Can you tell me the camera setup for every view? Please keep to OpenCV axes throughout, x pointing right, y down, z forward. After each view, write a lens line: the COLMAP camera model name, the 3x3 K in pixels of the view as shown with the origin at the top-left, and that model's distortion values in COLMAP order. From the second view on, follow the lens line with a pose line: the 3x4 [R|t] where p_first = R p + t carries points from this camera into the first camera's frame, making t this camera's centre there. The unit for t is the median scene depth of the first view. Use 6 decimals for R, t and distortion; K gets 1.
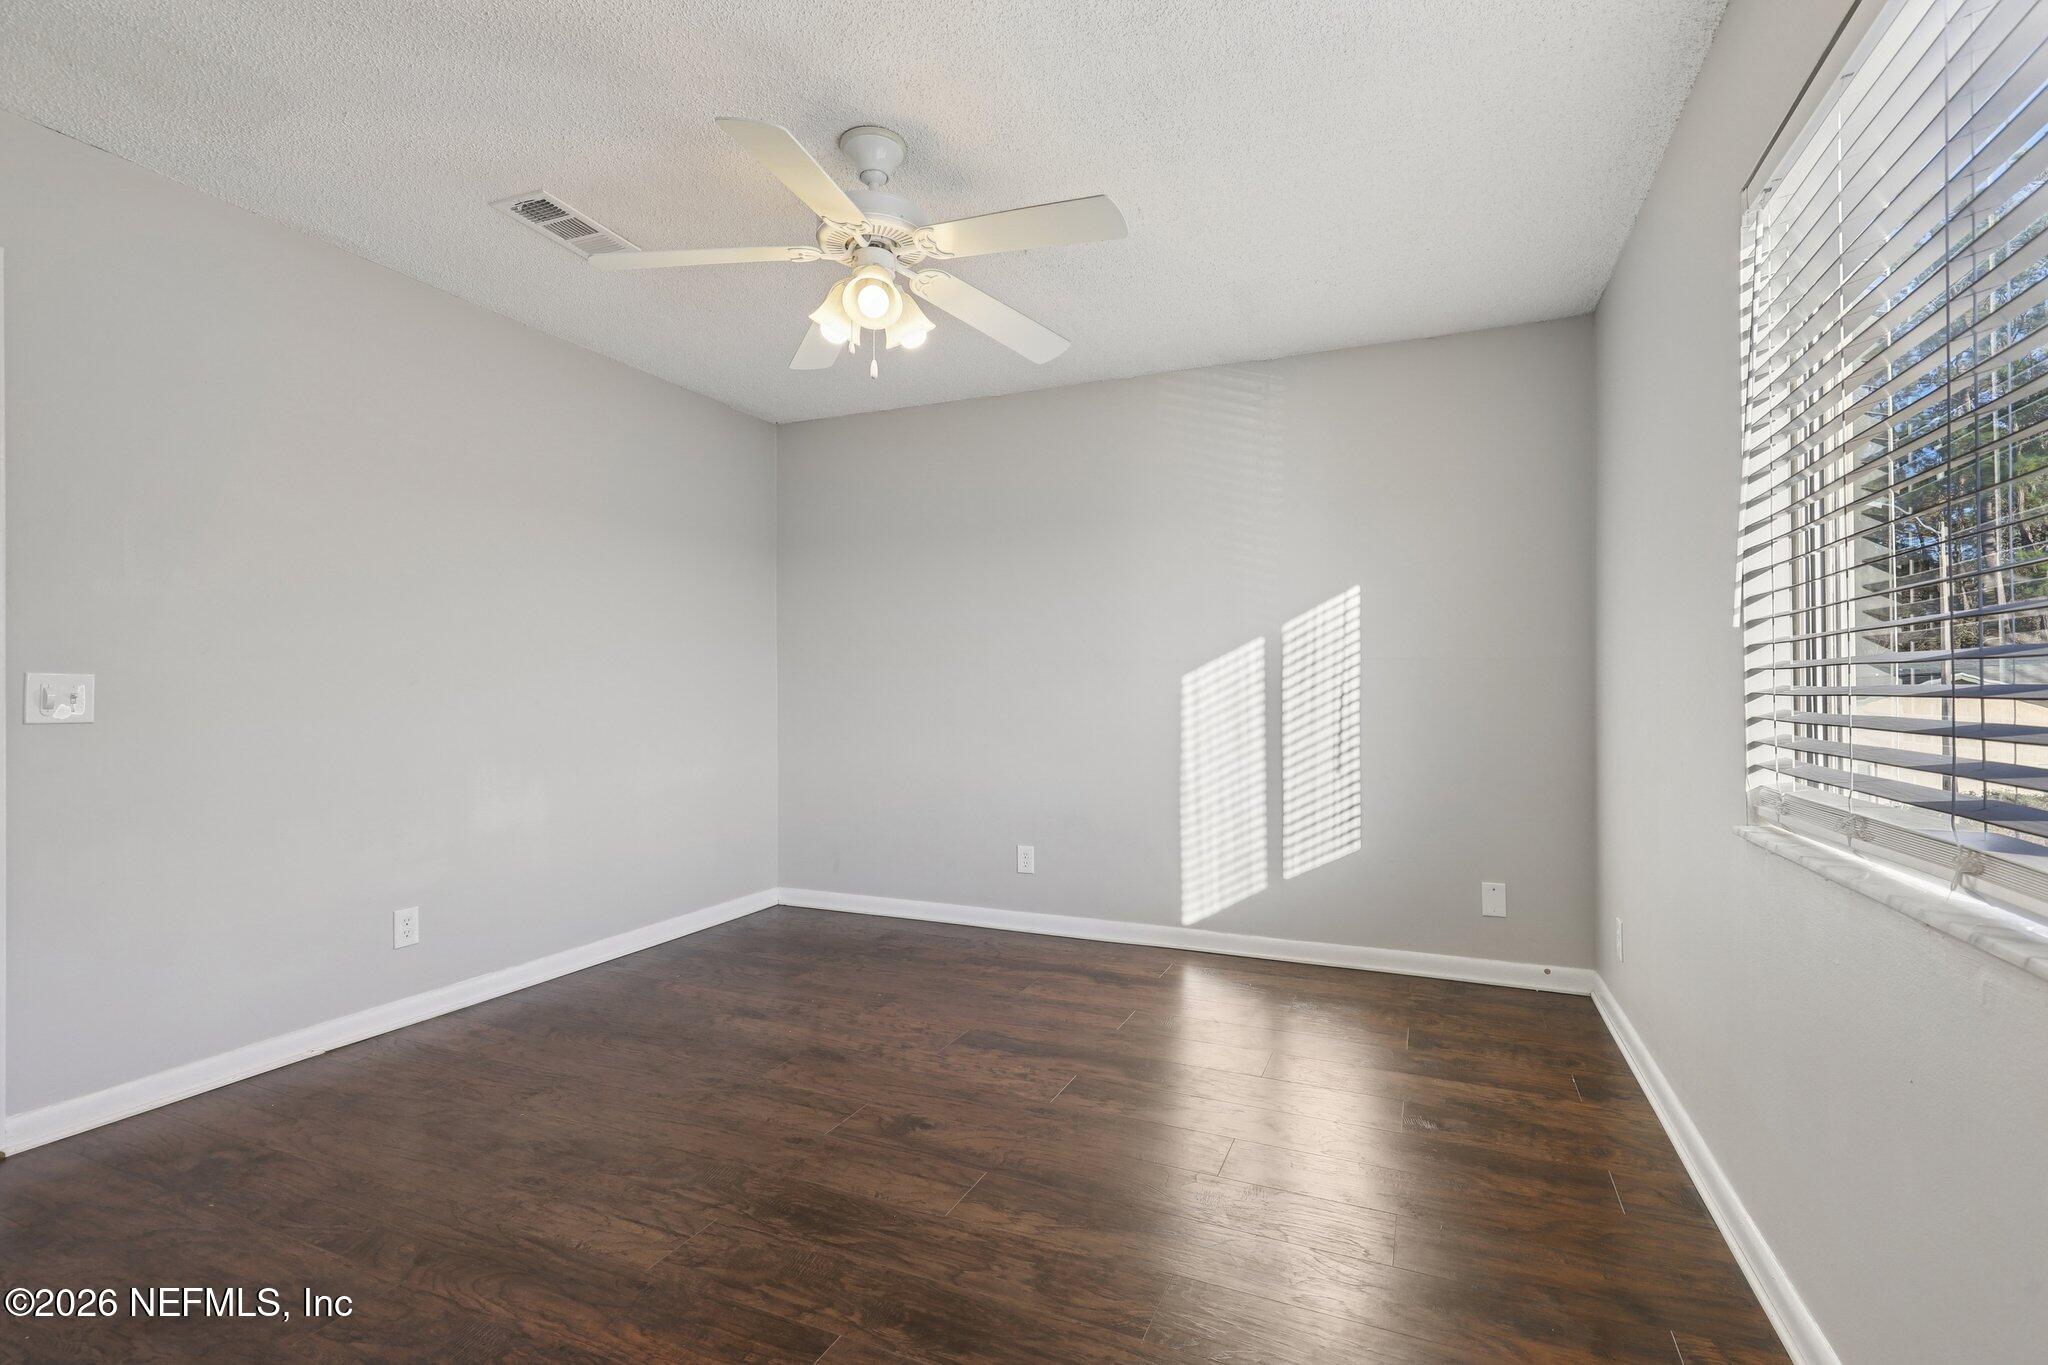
lens RADIAL K [[922.0, 0, 1027.7], [0, 922.0, 685.8], [0, 0, 1]] dist [-0.002422, 0.000106]
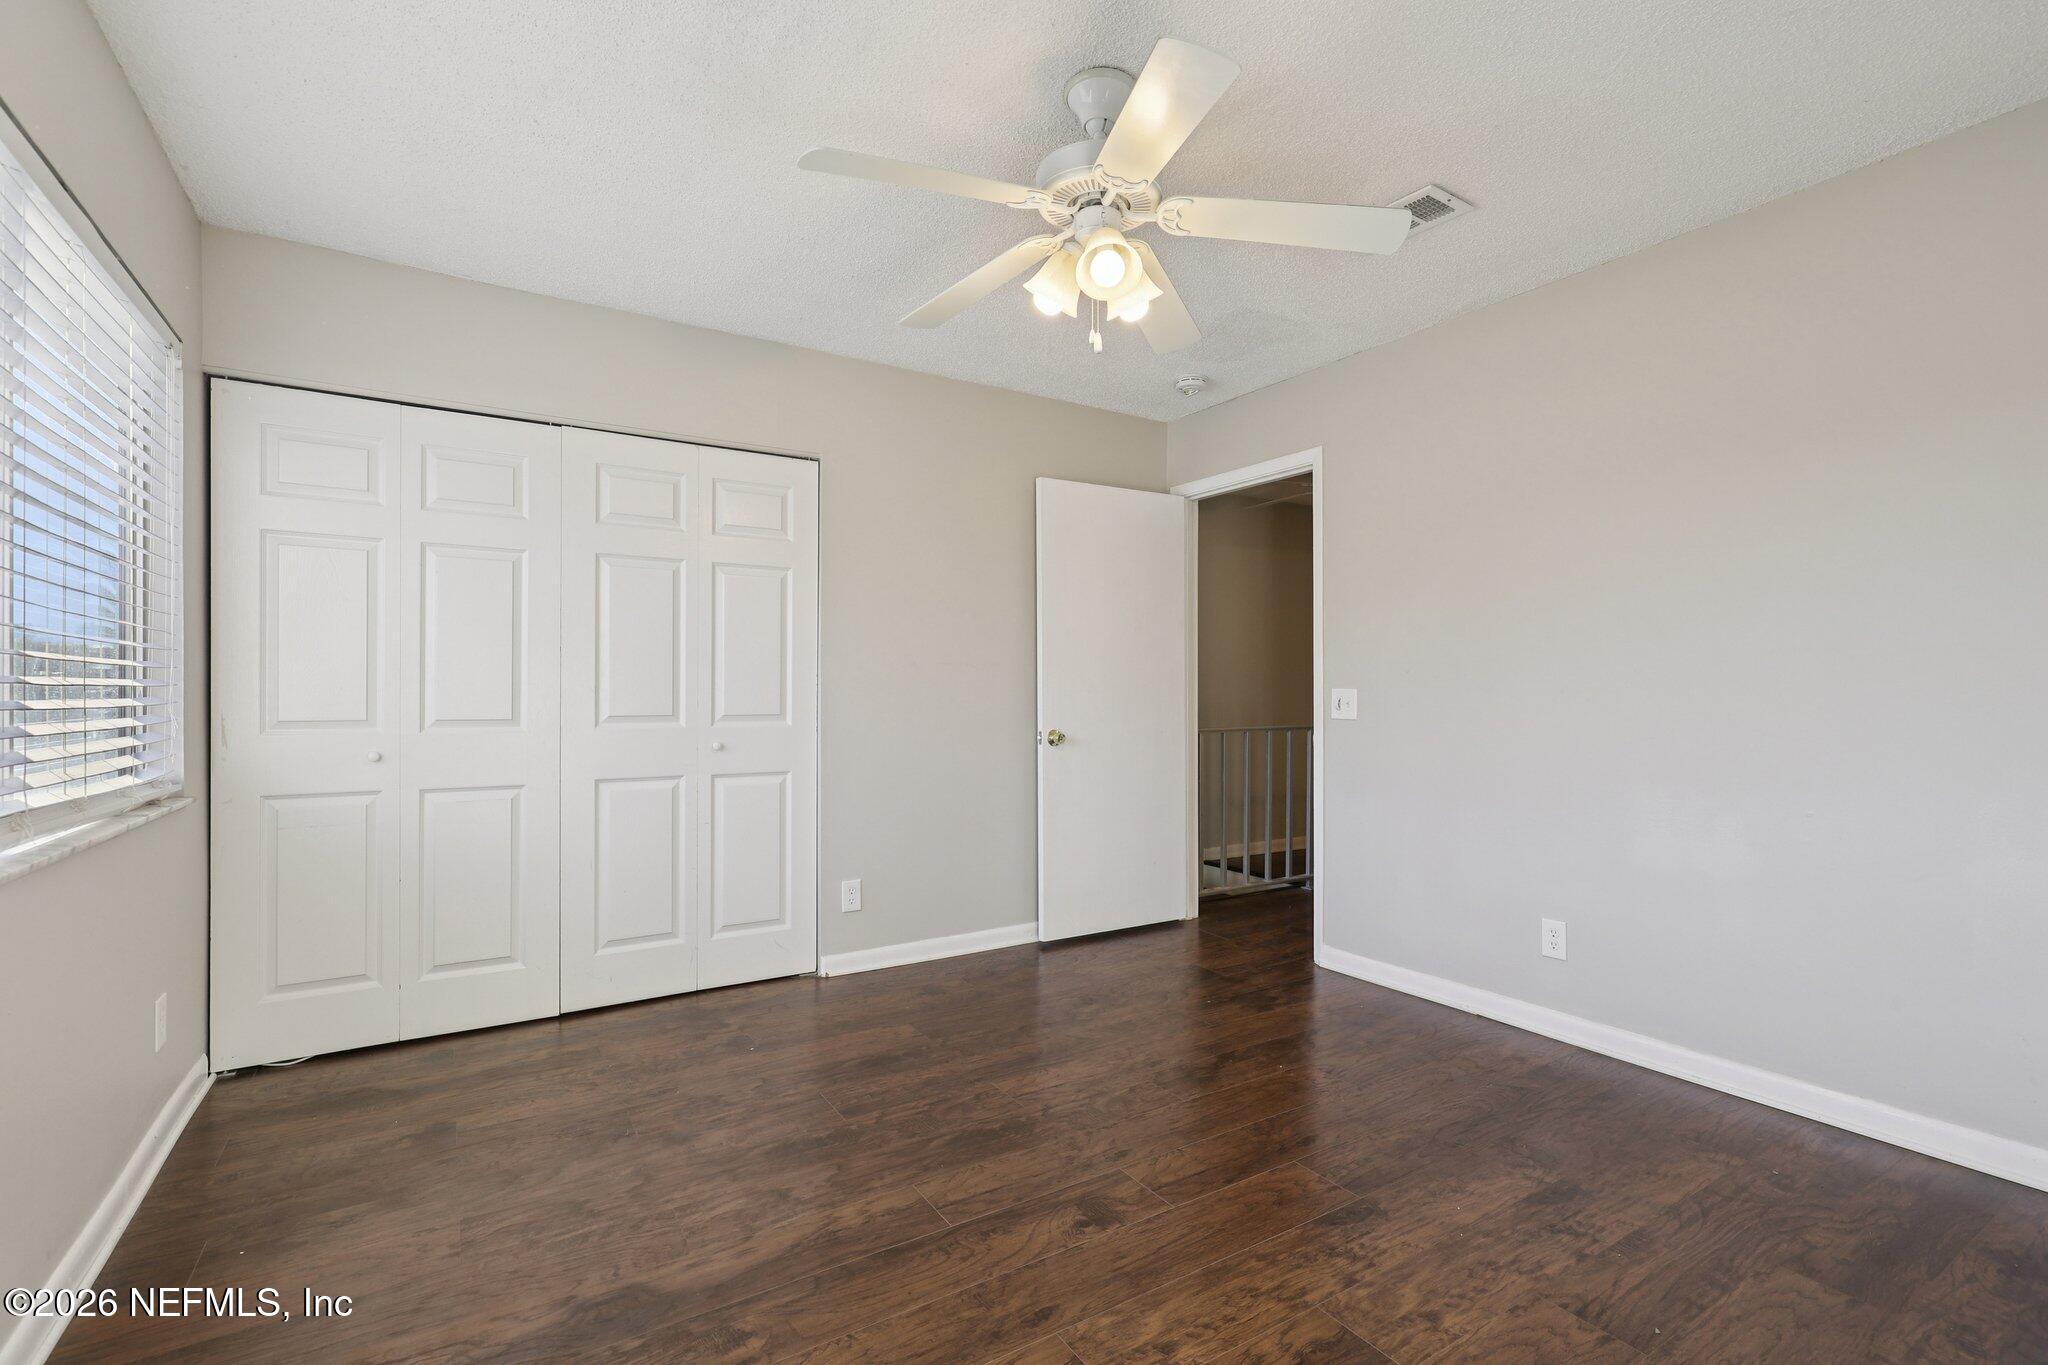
lens RADIAL K [[922.0, 0, 1027.7], [0, 922.0, 685.8], [0, 0, 1]] dist [-0.002422, 0.000106]
pose [[-0.556271, -0.007149, -0.830970, 0.532870], [0.005173, 0.999914, -0.012065, -0.001941], [0.830985, -0.011010, -0.556186, 1.232244]]
